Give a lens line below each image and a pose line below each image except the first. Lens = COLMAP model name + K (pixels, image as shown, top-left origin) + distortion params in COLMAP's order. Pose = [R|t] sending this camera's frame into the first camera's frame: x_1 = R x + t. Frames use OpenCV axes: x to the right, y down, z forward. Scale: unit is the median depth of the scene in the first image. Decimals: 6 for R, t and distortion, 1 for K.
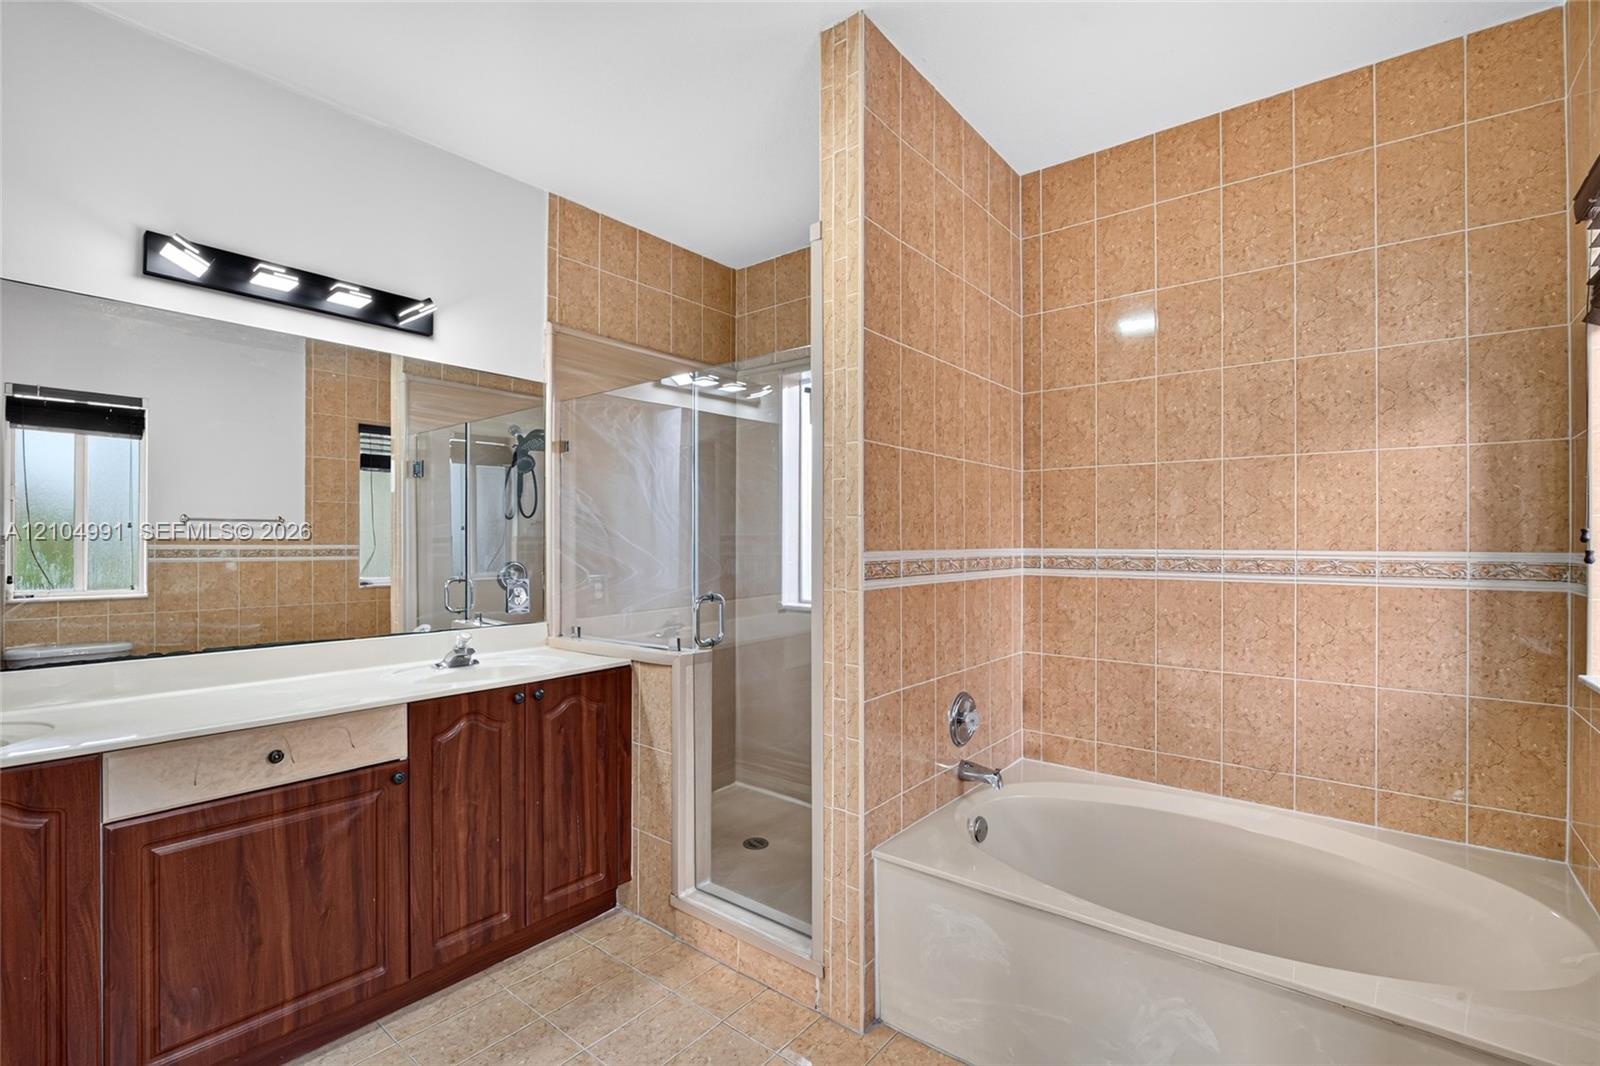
lens RADIAL K [[708.6, 0, 807.7], [0, 708.6, 541.4], [0, 0, 1]] dist [-0.000644, -0.000494]
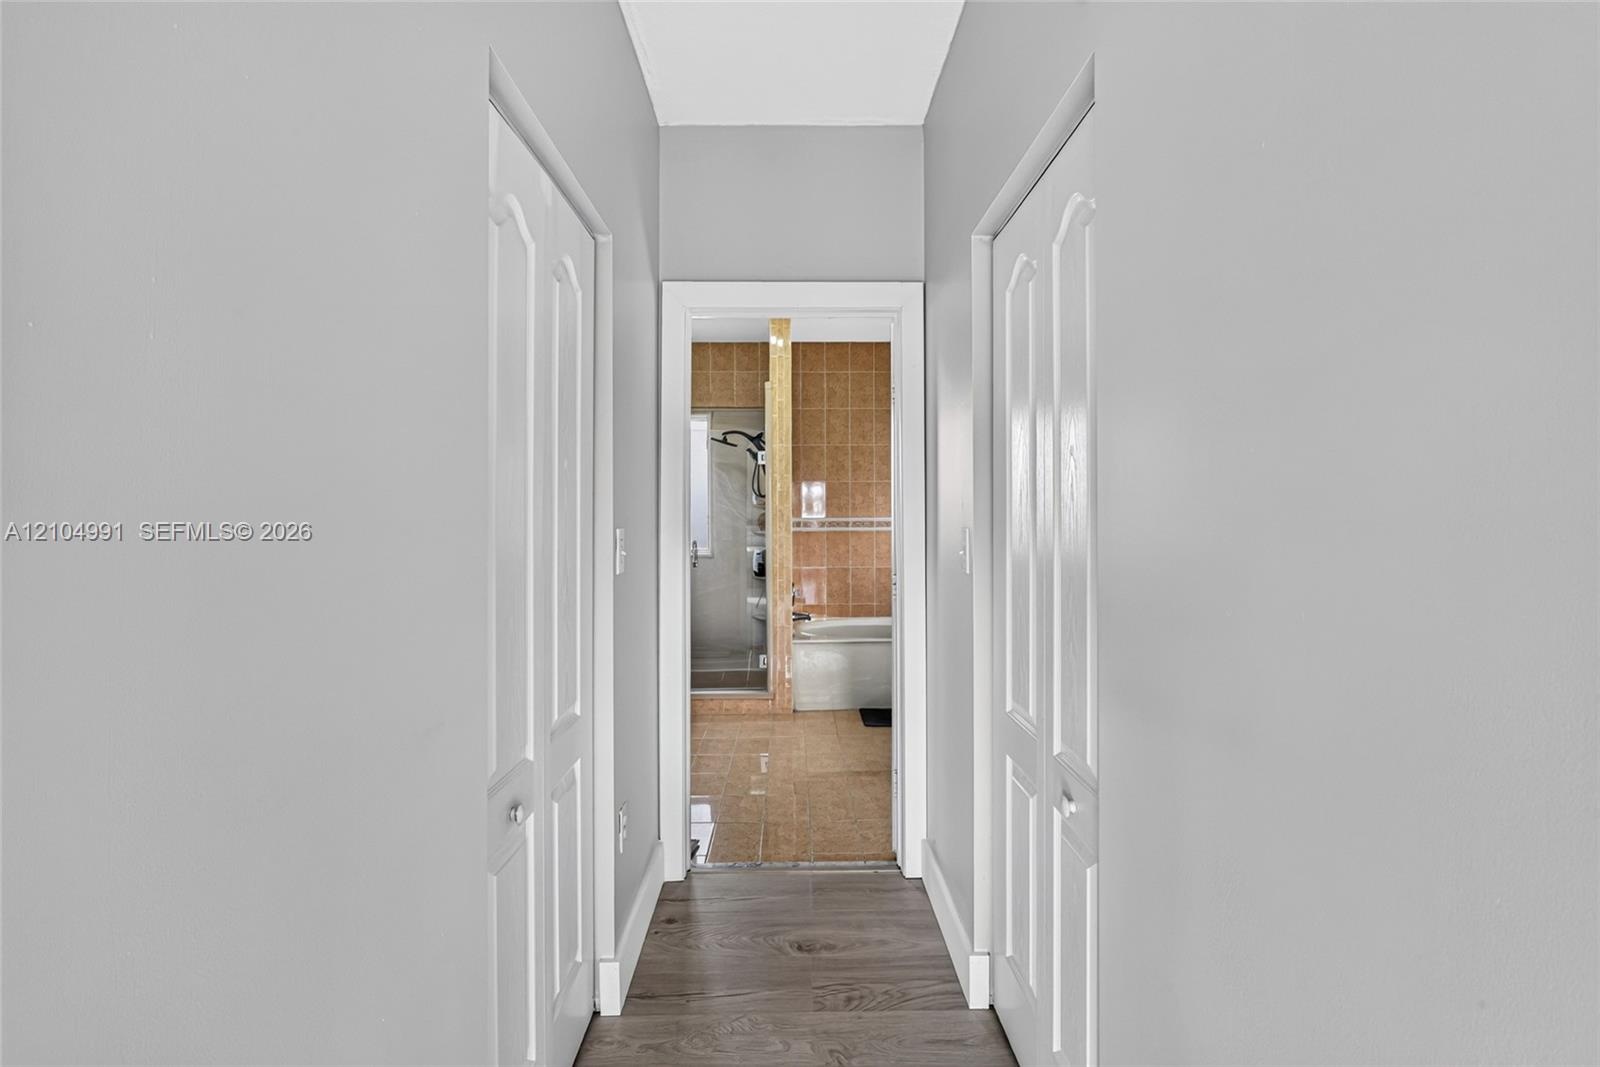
lens RADIAL K [[714.7, 0, 800.0], [0, 714.7, 519.7], [0, 0, 1]] dist [0.017250, -0.000667]
pose [[0.774673, -0.012200, 0.632244, -1.165794], [0.008252, 0.999924, 0.009184, -0.005891], [-0.632308, -0.001898, 0.774715, -0.755655]]
